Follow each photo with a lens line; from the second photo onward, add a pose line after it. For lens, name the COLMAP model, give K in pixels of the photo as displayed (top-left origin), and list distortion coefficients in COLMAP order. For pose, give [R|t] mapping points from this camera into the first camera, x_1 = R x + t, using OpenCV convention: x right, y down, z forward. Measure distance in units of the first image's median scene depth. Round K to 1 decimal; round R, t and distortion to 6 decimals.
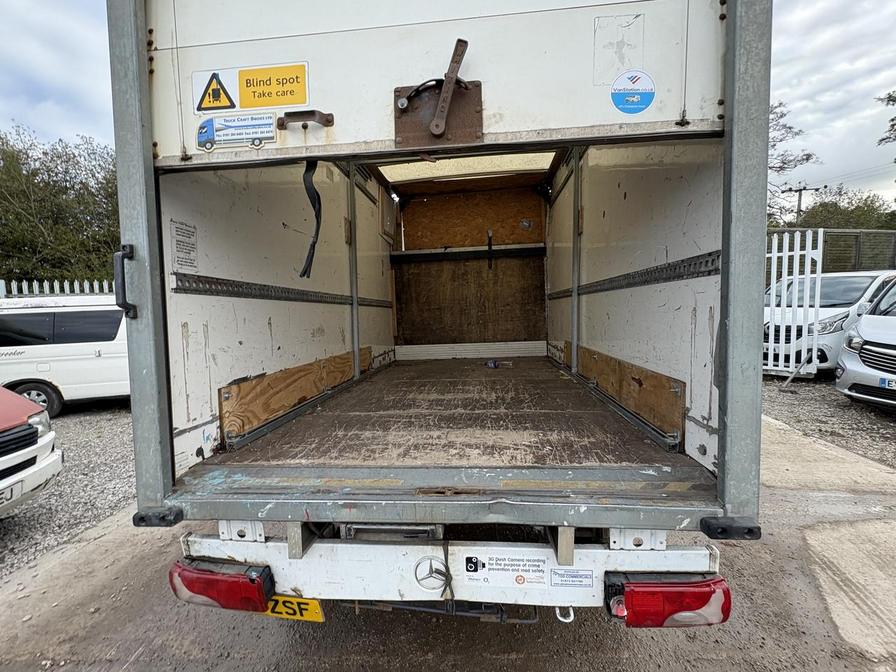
lens RADIAL K [[403.1, 0, 448.2], [0, 403.1, 332.5], [0, 0, 1]] dist [-0.000413, -0.000065]
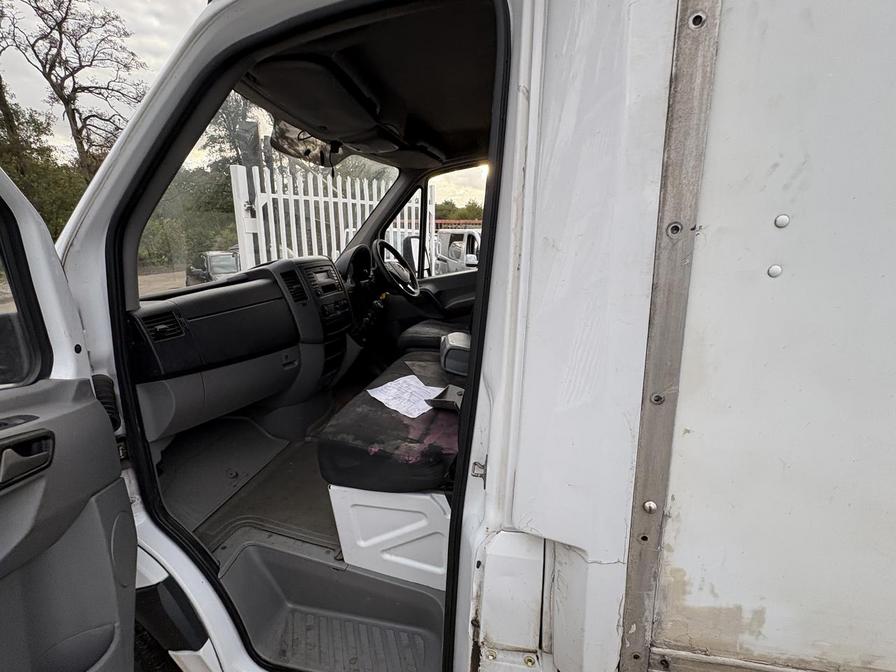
lens RADIAL K [[403.1, 0, 445.6], [0, 403.1, 336.7], [0, 0, 1]] dist [-0.000413, -0.000065]
pose [[0.109742, -0.192931, 0.975056, -0.920833], [0.069767, 0.980057, 0.186068, -0.259102], [-0.991509, 0.047607, 0.121013, 3.818207]]
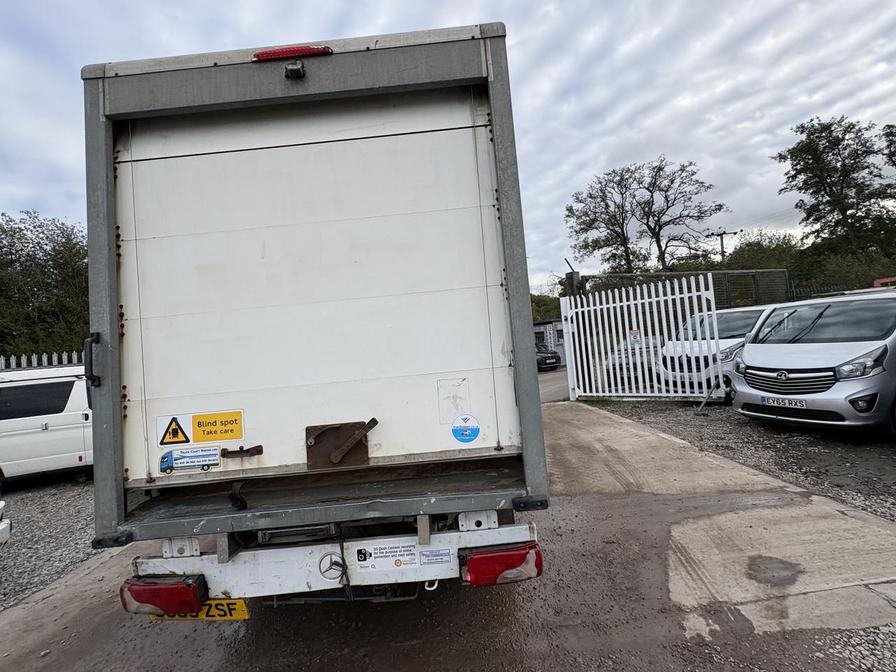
lens RADIAL K [[403.1, 0, 449.6], [0, 403.1, 334.5], [0, 0, 1]] dist [-0.000413, -0.000065]
pose [[0.994868, -0.056208, 0.084132, 0.260253], [0.065618, 0.991356, -0.113611, 0.021033], [-0.077019, 0.118549, 0.989957, -0.403918]]
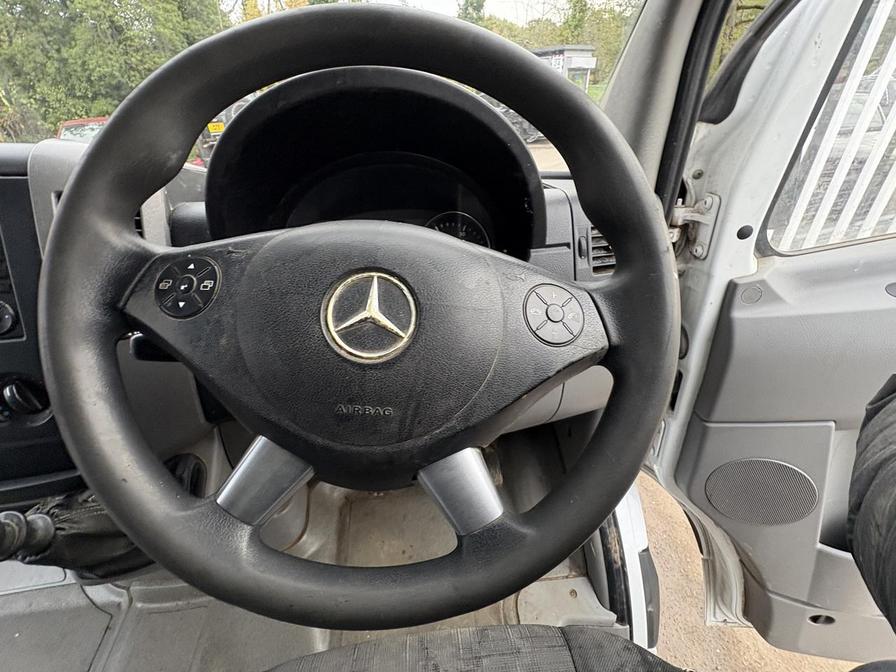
lens RADIAL K [[403.1, 0, 445.5], [0, 403.1, 335.5], [0, 0, 1]] dist [-0.000413, -0.000065]
pose [[0.979693, -0.102673, 0.172219, 0.596477], [0.014534, 0.893044, 0.449734, -0.318213], [-0.199975, -0.438098, 0.876402, 4.021234]]
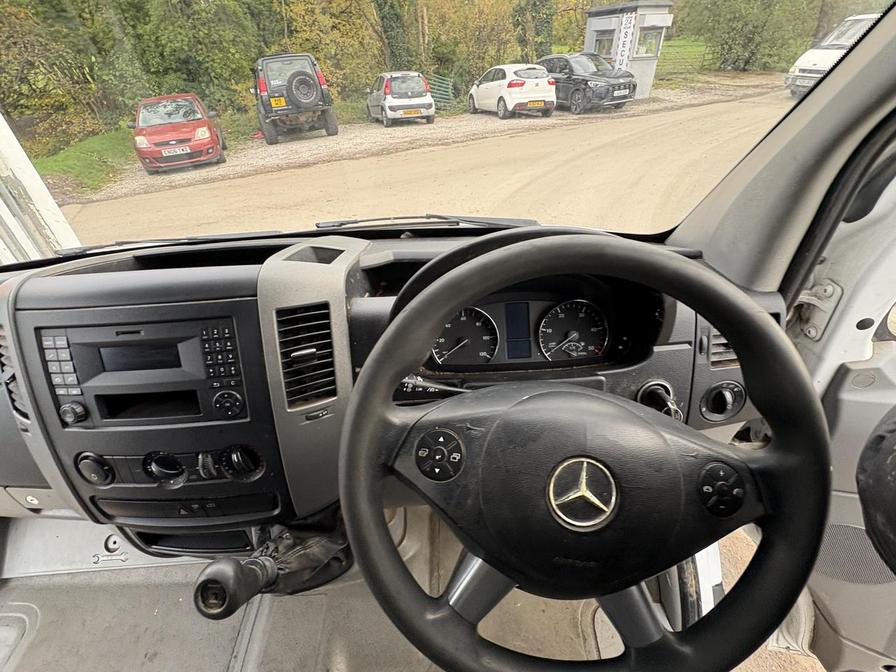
lens RADIAL K [[403.1, 0, 446.7], [0, 403.1, 335.4], [0, 0, 1]] dist [-0.000413, -0.000065]
pose [[0.995573, -0.070034, 0.062686, 0.520664], [0.028584, 0.860942, 0.507899, -0.429983], [-0.089539, -0.503858, 0.859133, 4.036757]]
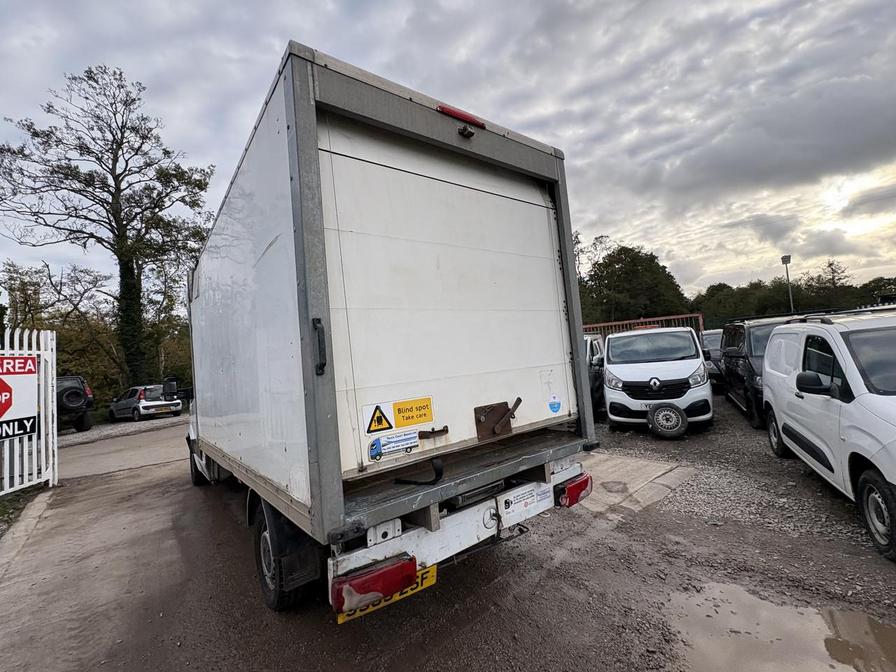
lens RADIAL K [[403.1, 0, 449.1], [0, 403.1, 333.9], [0, 0, 1]] dist [-0.000413, -0.000065]
pose [[0.725255, 0.011162, 0.688389, -1.262200], [0.108167, 0.985604, -0.129941, 0.043823], [-0.679930, 0.168701, 0.713607, -0.192884]]
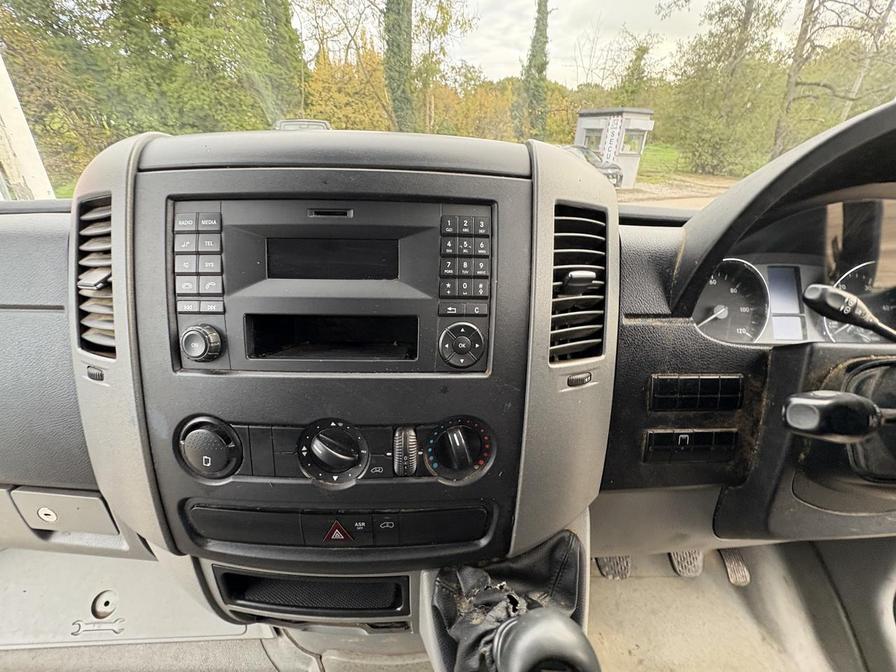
lens RADIAL K [[403.1, 0, 446.9], [0, 403.1, 336.0], [0, 0, 1]] dist [-0.000413, -0.000065]
pose [[0.992986, 0.010158, 0.117793, 0.324793], [-0.052731, 0.929771, 0.364343, -0.295307], [-0.105820, -0.367999, 0.923785, 4.123560]]
